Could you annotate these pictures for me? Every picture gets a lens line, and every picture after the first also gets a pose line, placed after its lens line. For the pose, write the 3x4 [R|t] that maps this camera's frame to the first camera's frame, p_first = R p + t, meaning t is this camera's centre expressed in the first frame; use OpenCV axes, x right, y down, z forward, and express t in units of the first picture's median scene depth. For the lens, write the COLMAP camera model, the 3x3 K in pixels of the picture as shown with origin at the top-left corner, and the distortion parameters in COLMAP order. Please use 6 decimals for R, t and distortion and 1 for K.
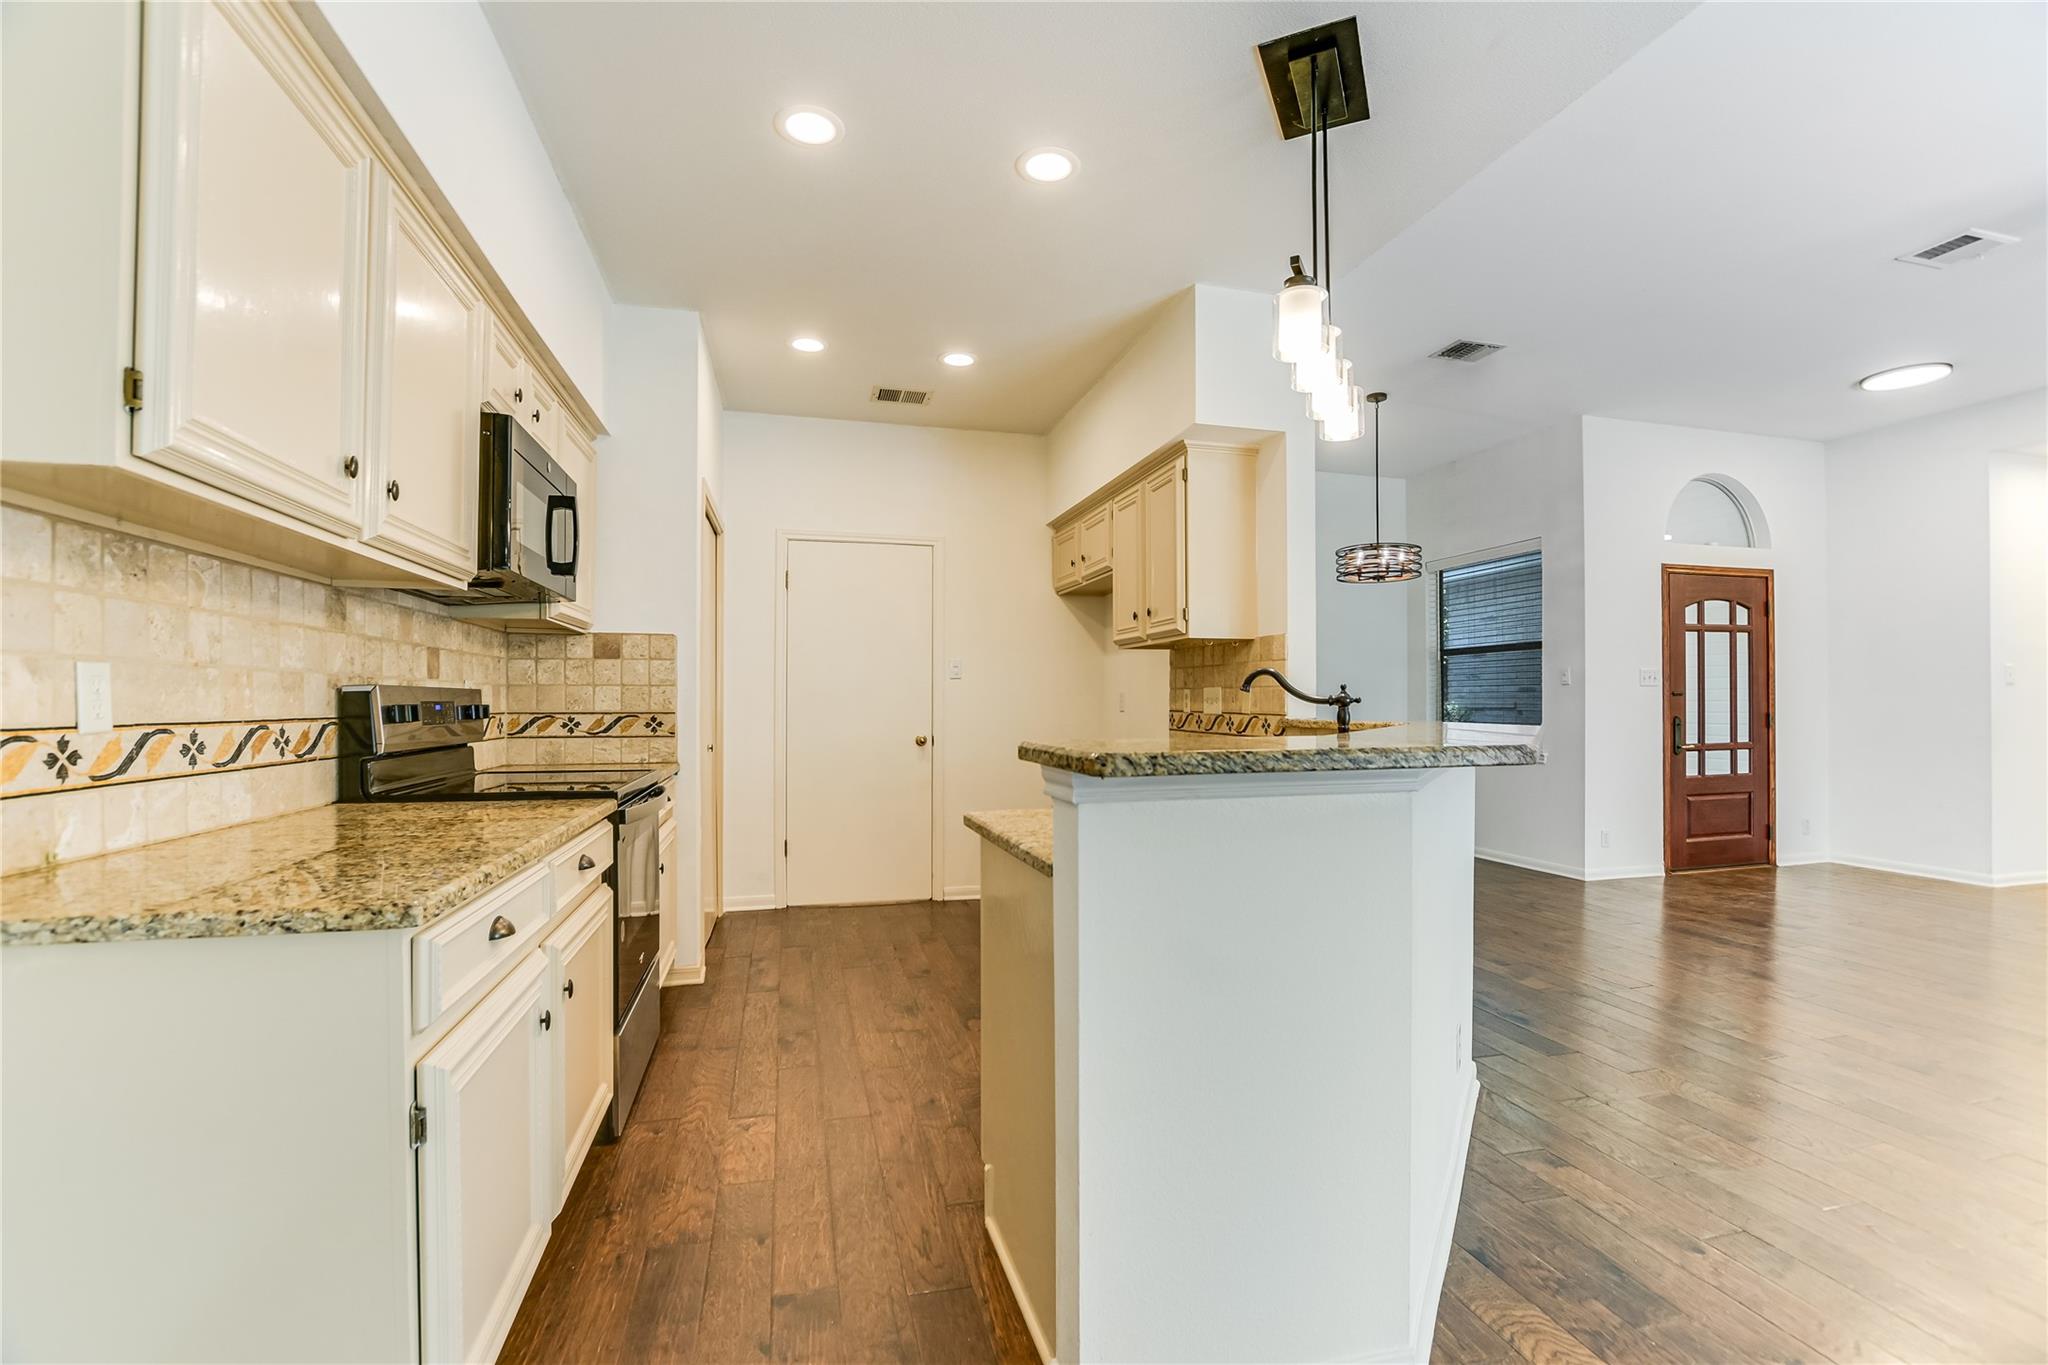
lens RADIAL K [[906.0, 0, 1021.4], [0, 906.0, 691.8], [0, 0, 1]] dist [-0.026591, 0.000487]
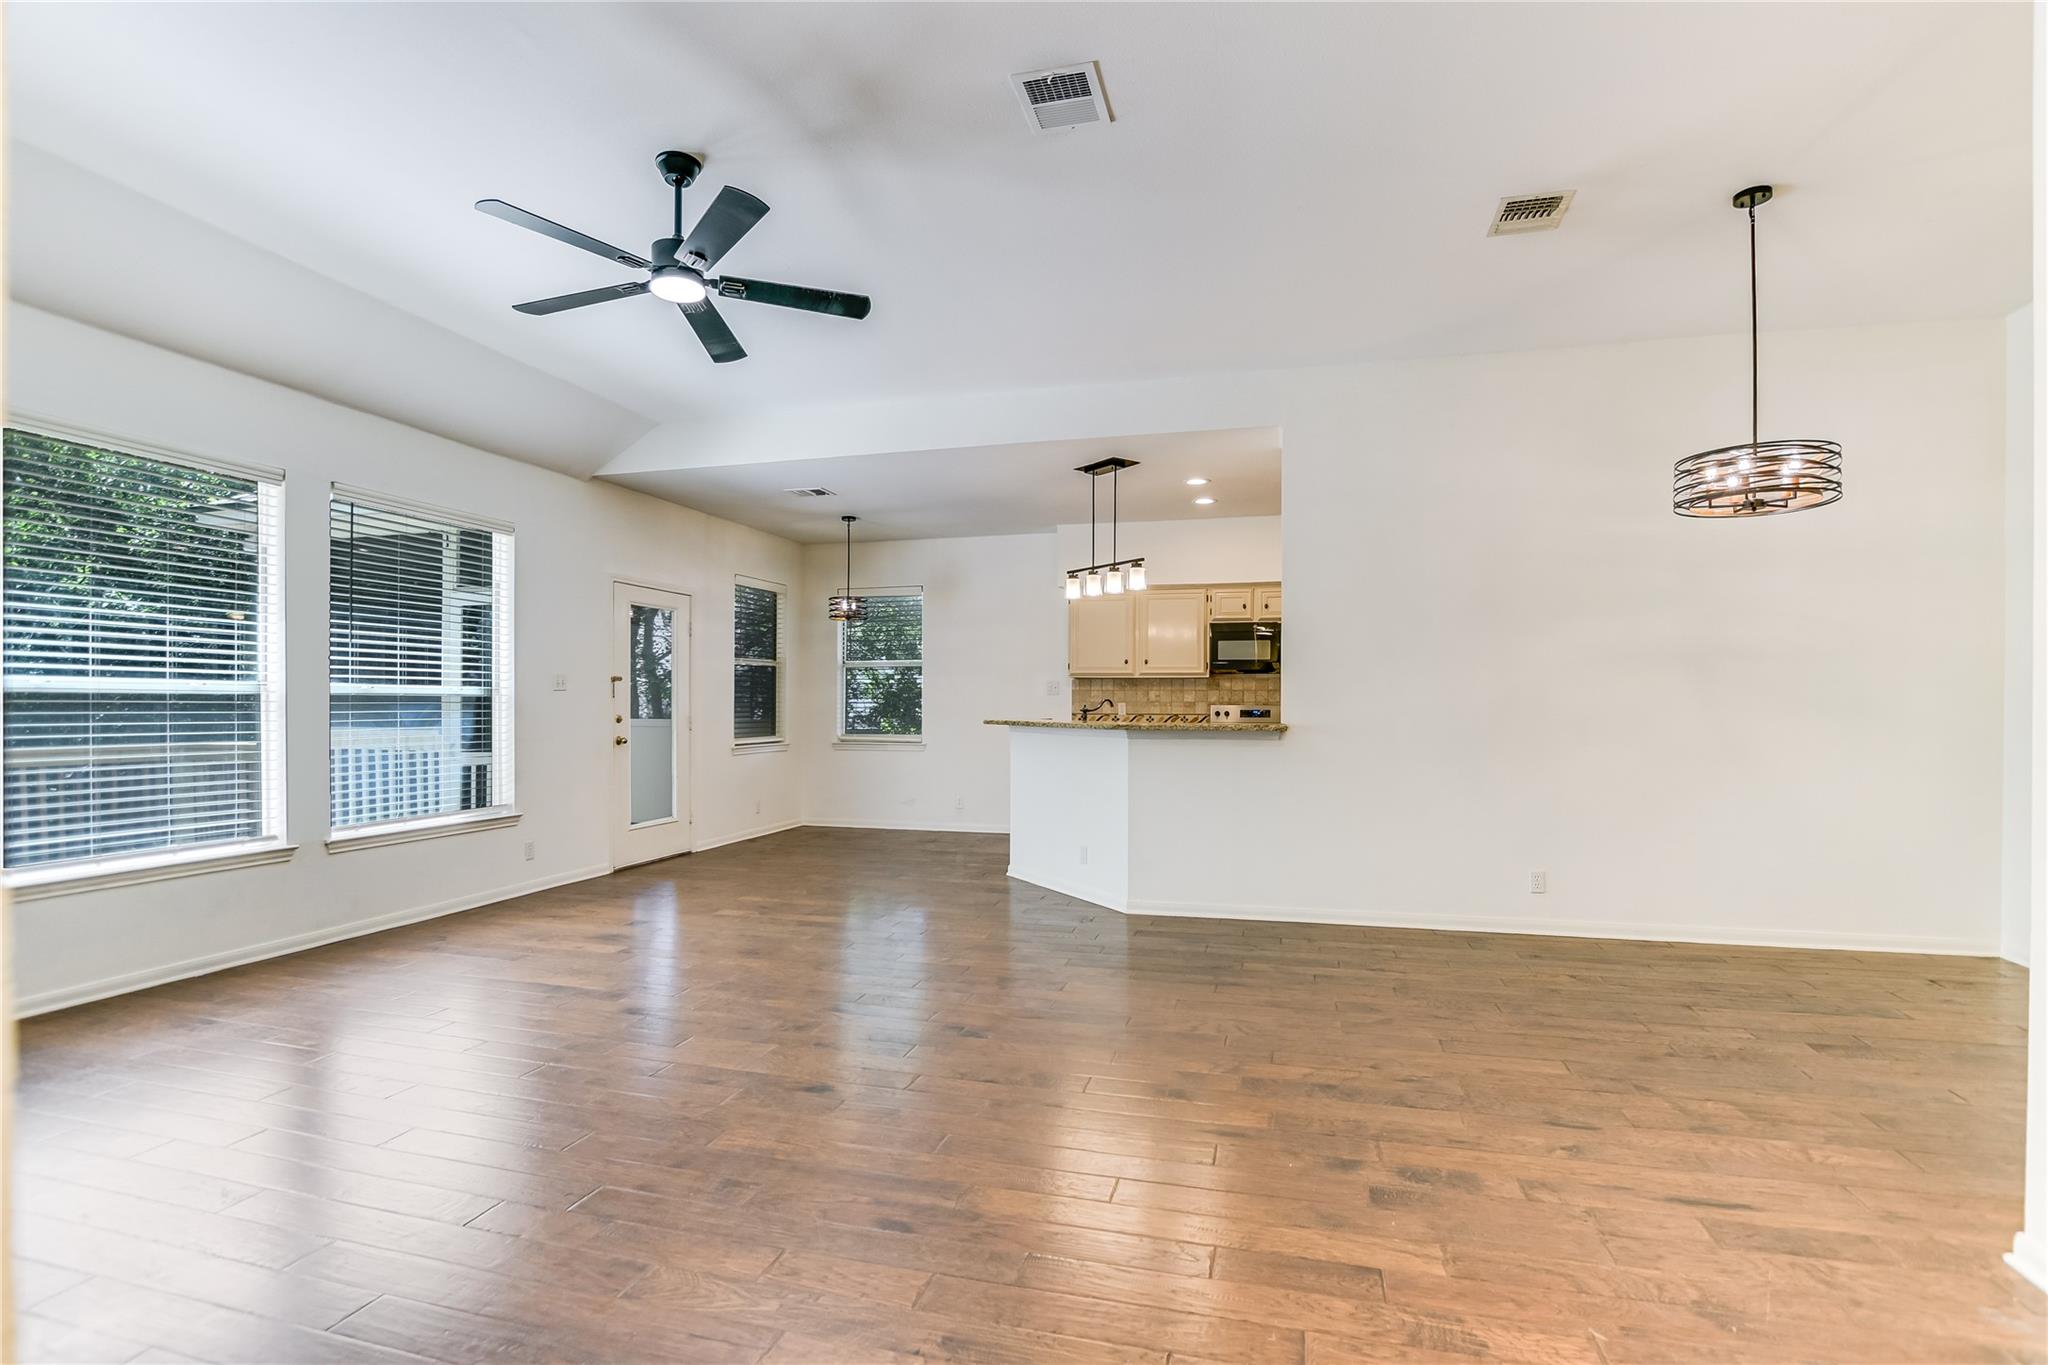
lens RADIAL K [[961.1, 0, 1025.6], [0, 961.1, 692.7], [0, 0, 1]] dist [0.001176, 0.000026]
pose [[-0.501898, -0.011921, -0.864845, 3.360580], [0.007200, 0.999813, -0.017960, 0.005991], [0.864897, -0.015241, -0.501718, 2.599285]]
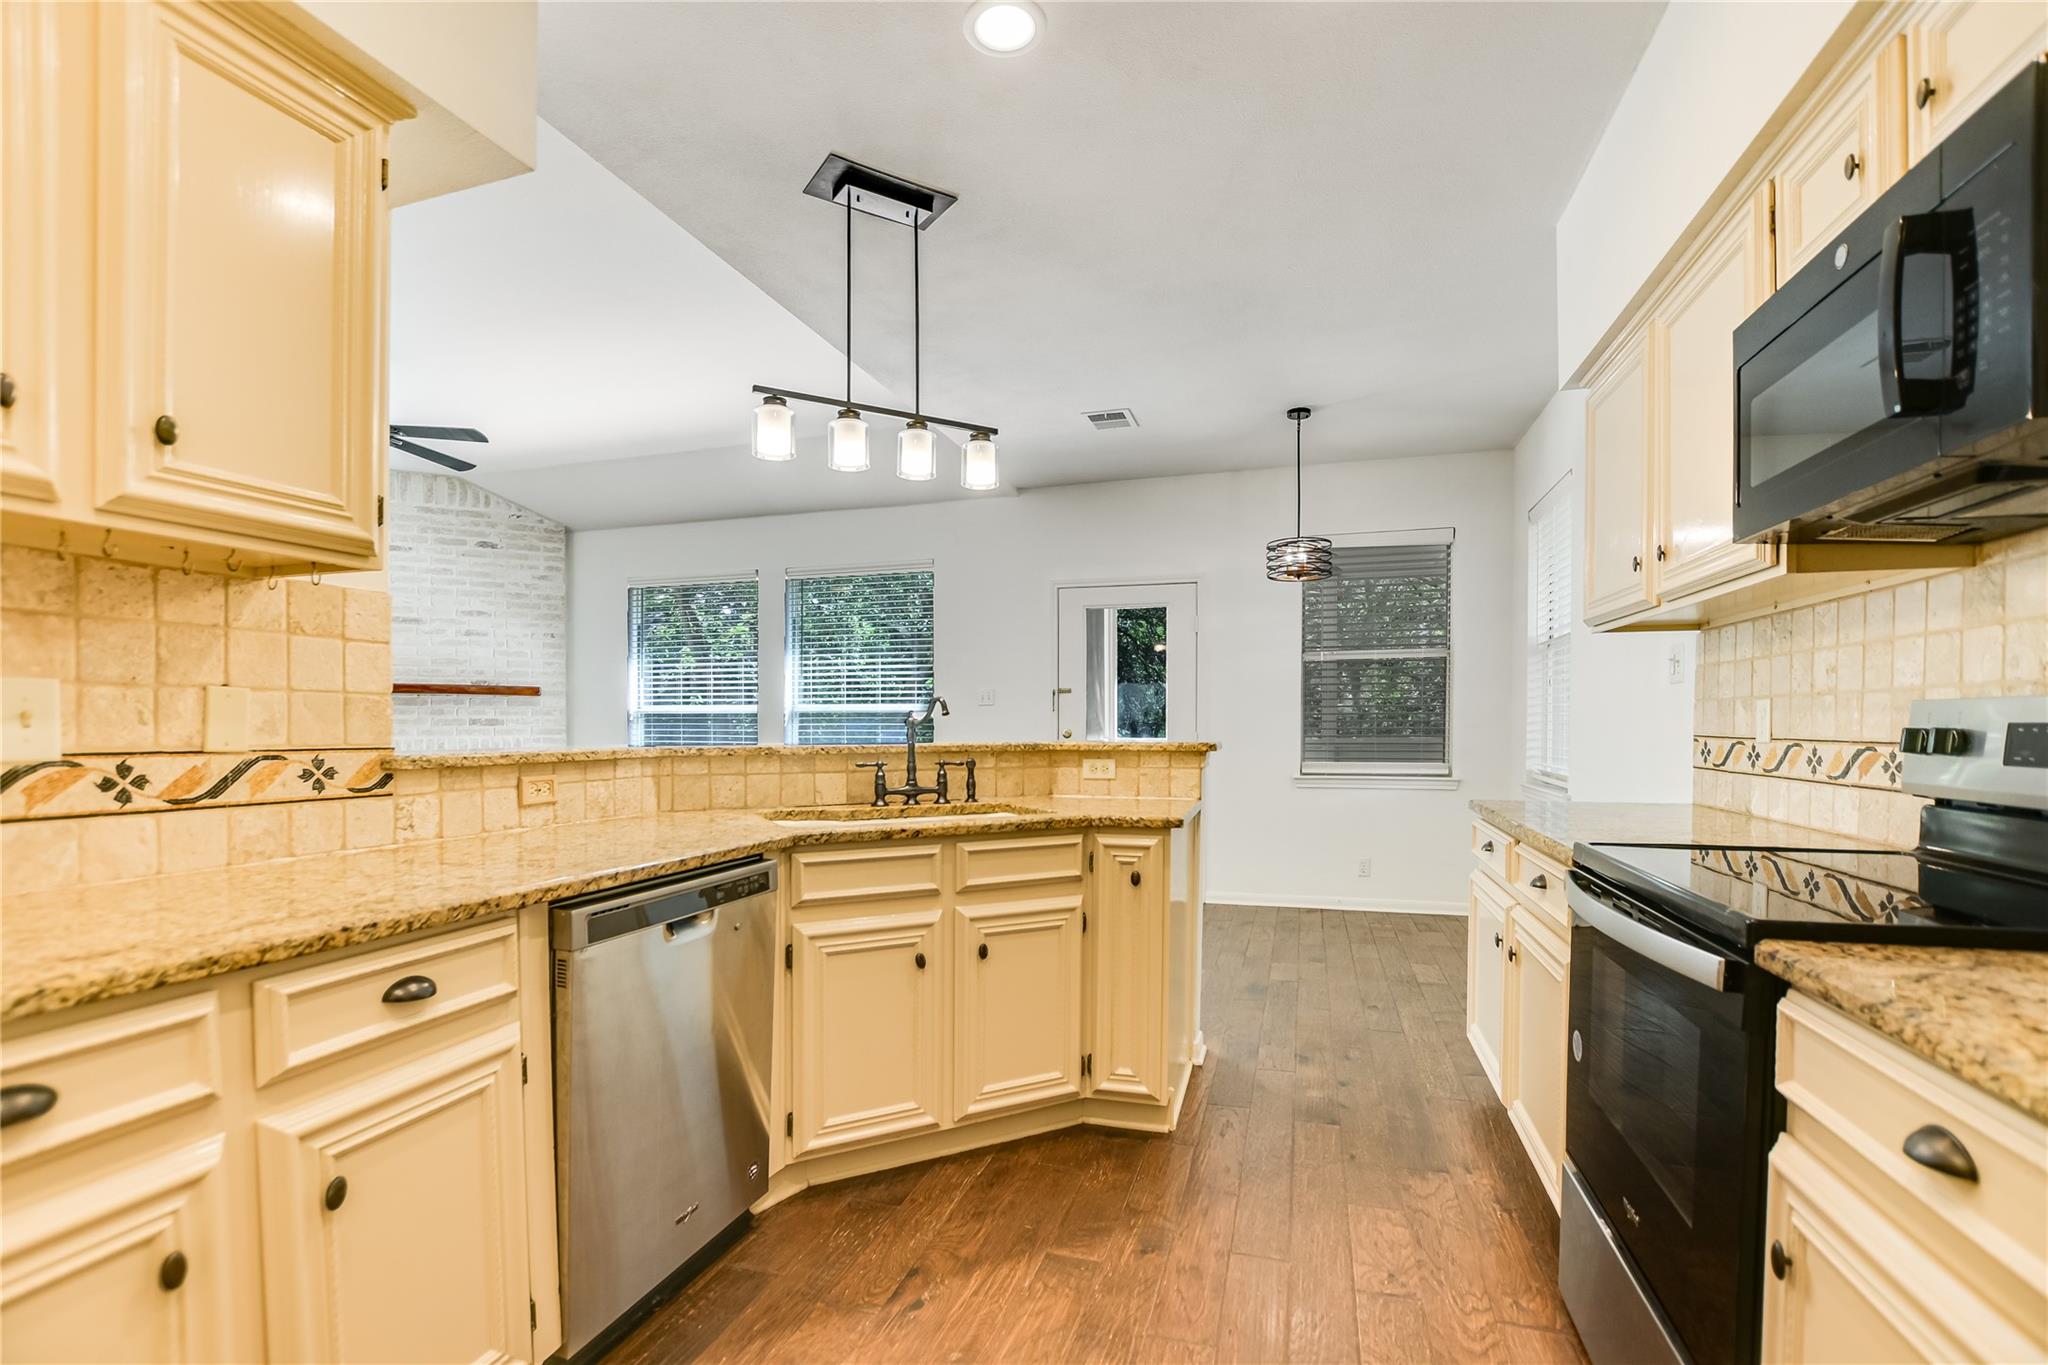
lens RADIAL K [[906.0, 0, 1022.9], [0, 906.0, 732.0], [0, 0, 1]] dist [-0.026591, 0.000487]
pose [[-0.851509, -0.004438, 0.524321, -0.544167], [-0.005574, 0.999984, -0.000588, 0.025885], [-0.524311, -0.003423, -0.851520, 2.273998]]
